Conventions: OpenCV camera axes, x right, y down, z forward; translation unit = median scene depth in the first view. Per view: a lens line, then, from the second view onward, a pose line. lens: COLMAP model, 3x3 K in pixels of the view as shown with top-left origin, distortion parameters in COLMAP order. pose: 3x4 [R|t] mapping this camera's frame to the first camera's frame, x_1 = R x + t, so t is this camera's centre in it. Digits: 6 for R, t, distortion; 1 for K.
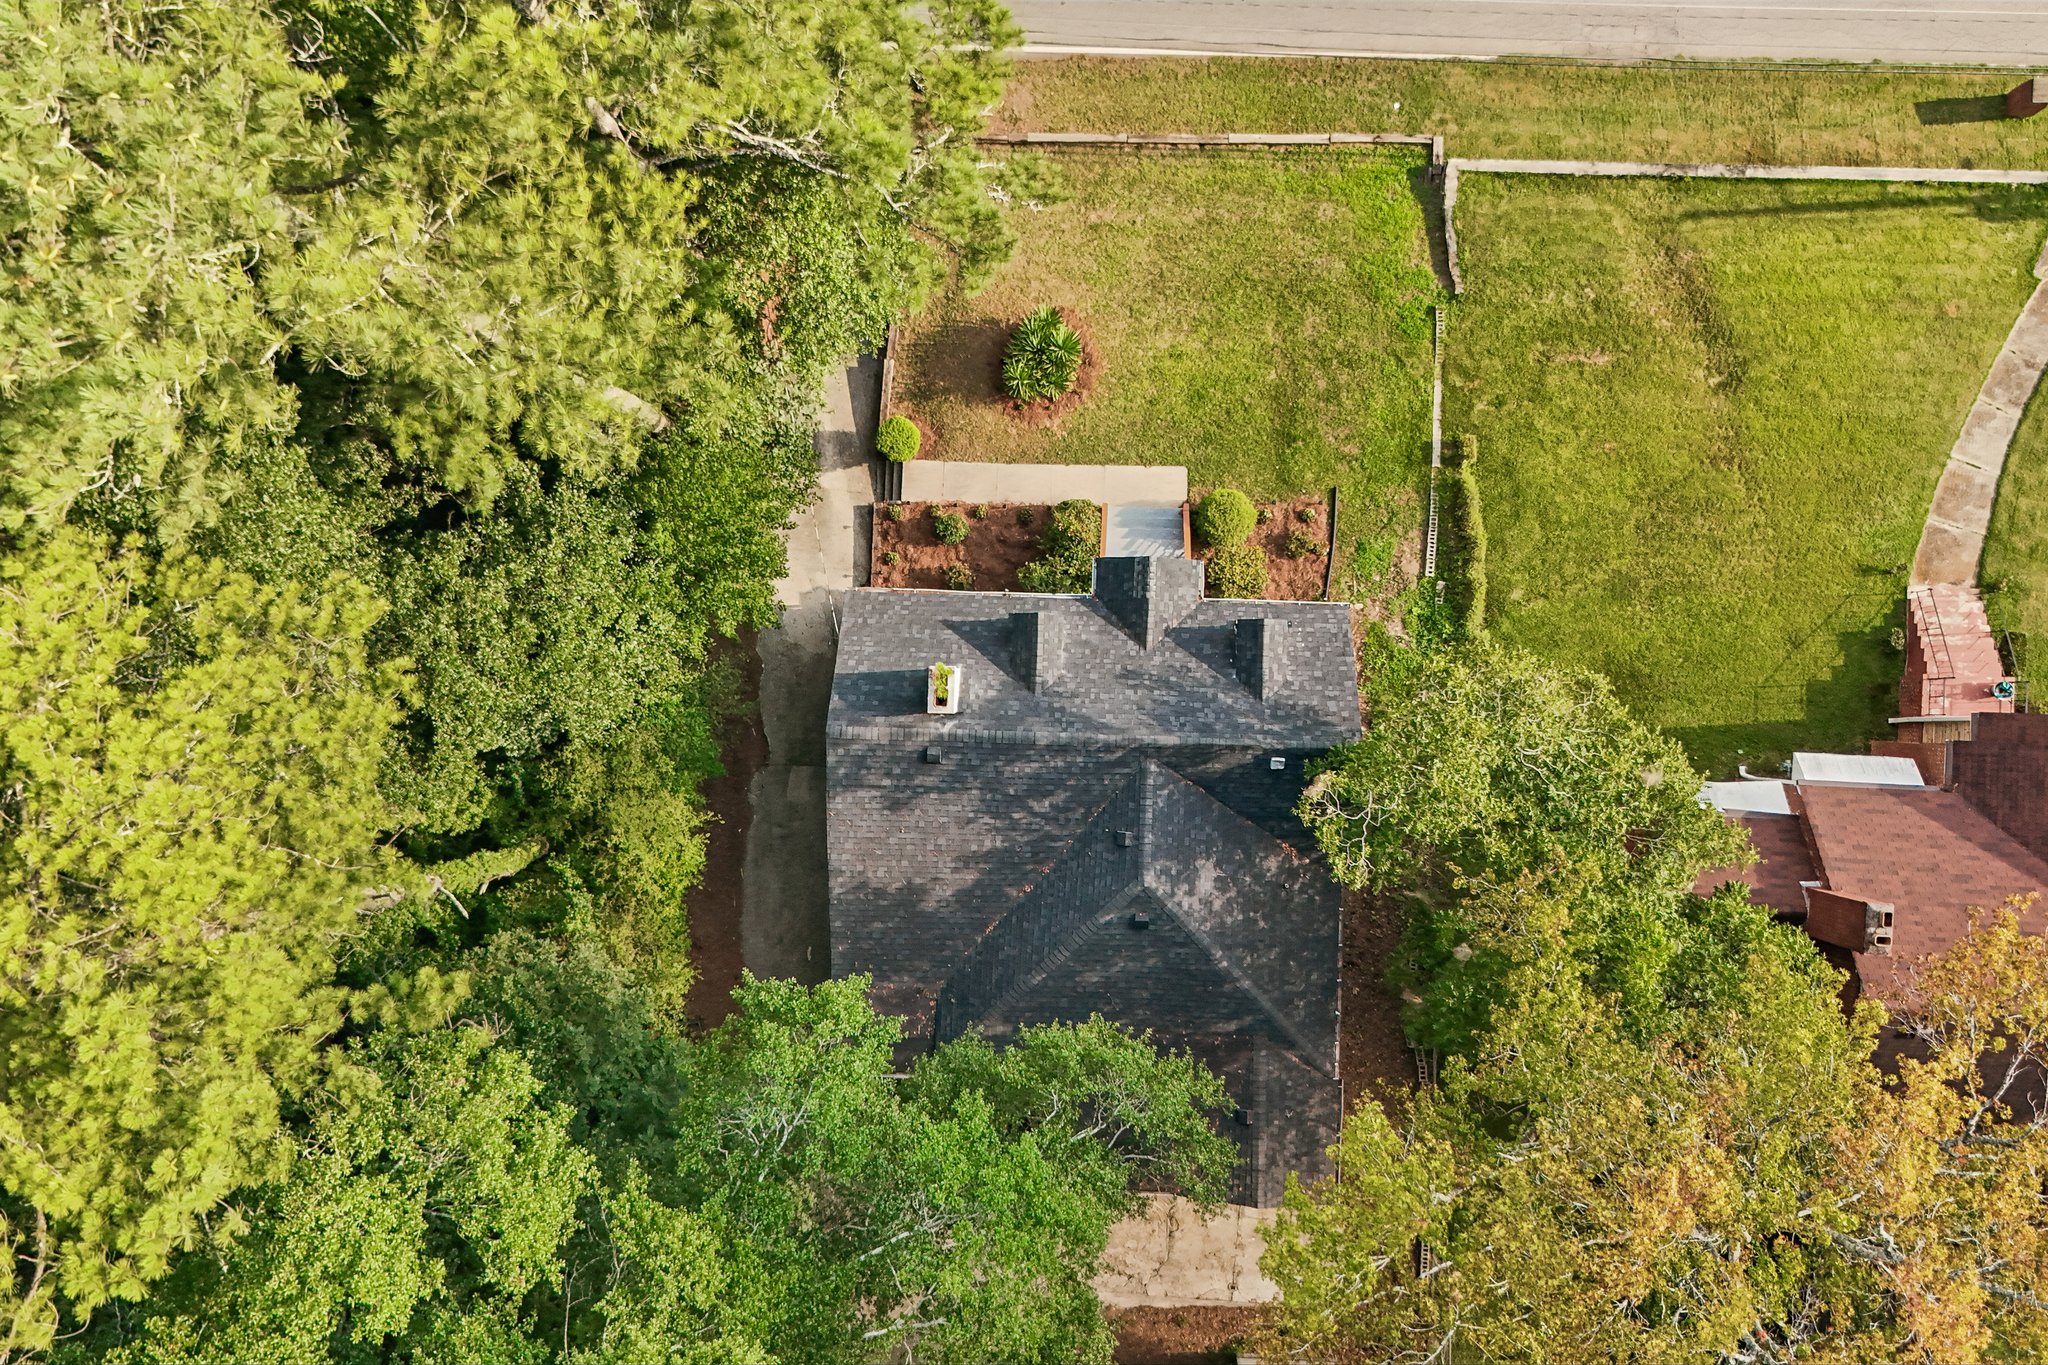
lens RADIAL K [[1795.7, 0, 1027.9], [0, 1795.7, 683.6], [0, 0, 1]] dist [0.054285, -0.039789]
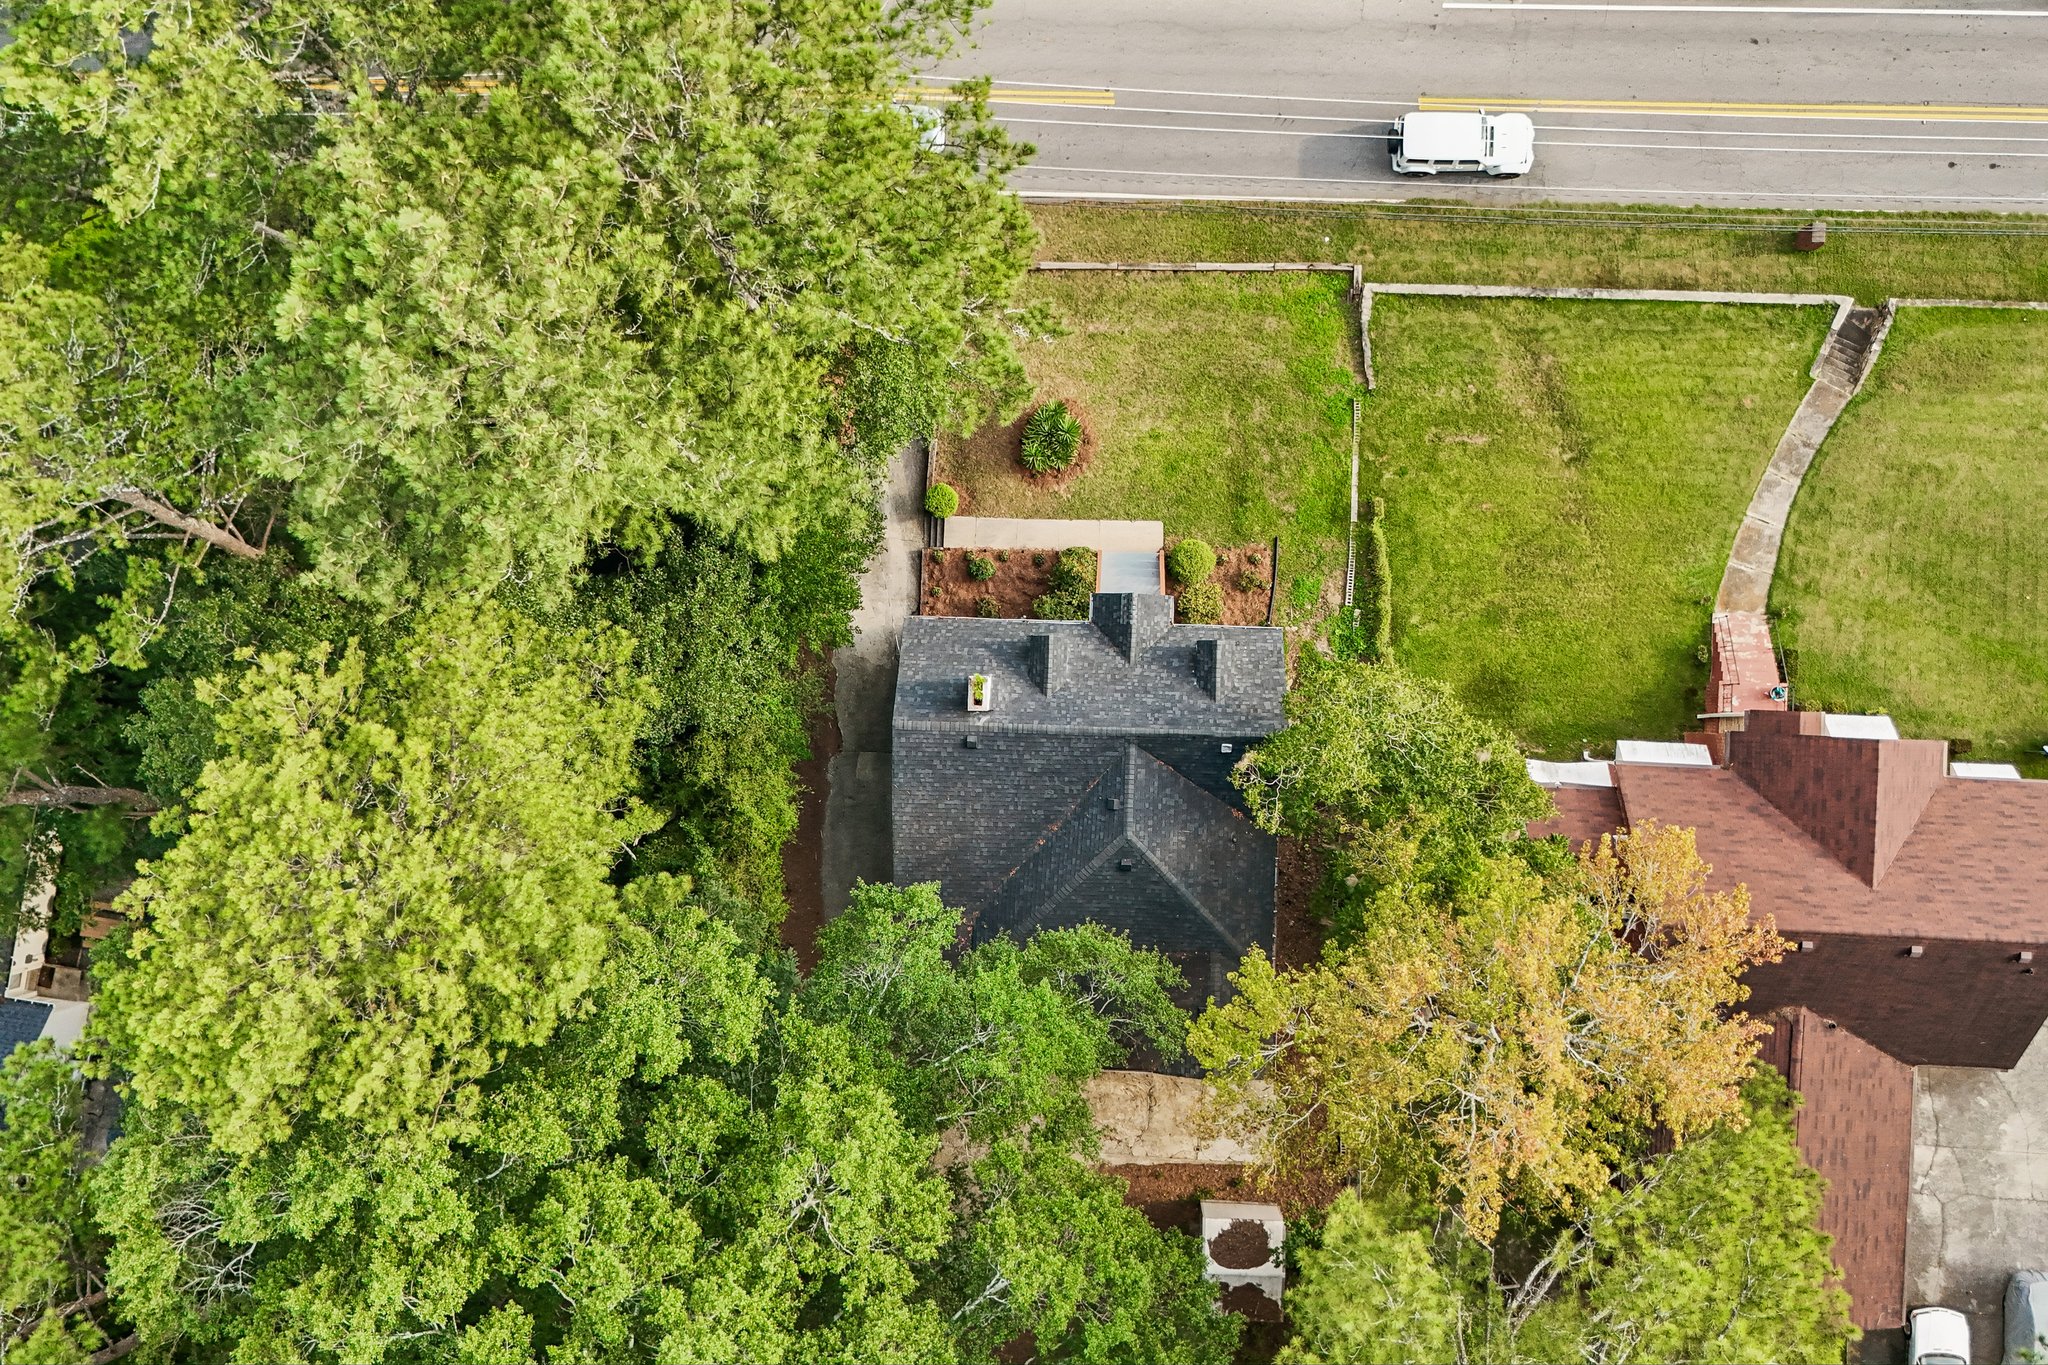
lens RADIAL K [[1795.7, 0, 1017.5], [0, 1795.7, 684.7], [0, 0, 1]] dist [0.054285, -0.039789]
pose [[0.999948, -0.000195, -0.010152, -0.004141], [0.000205, 0.999999, 0.001066, -0.004211], [0.010151, -0.001068, 0.999948, -0.327884]]
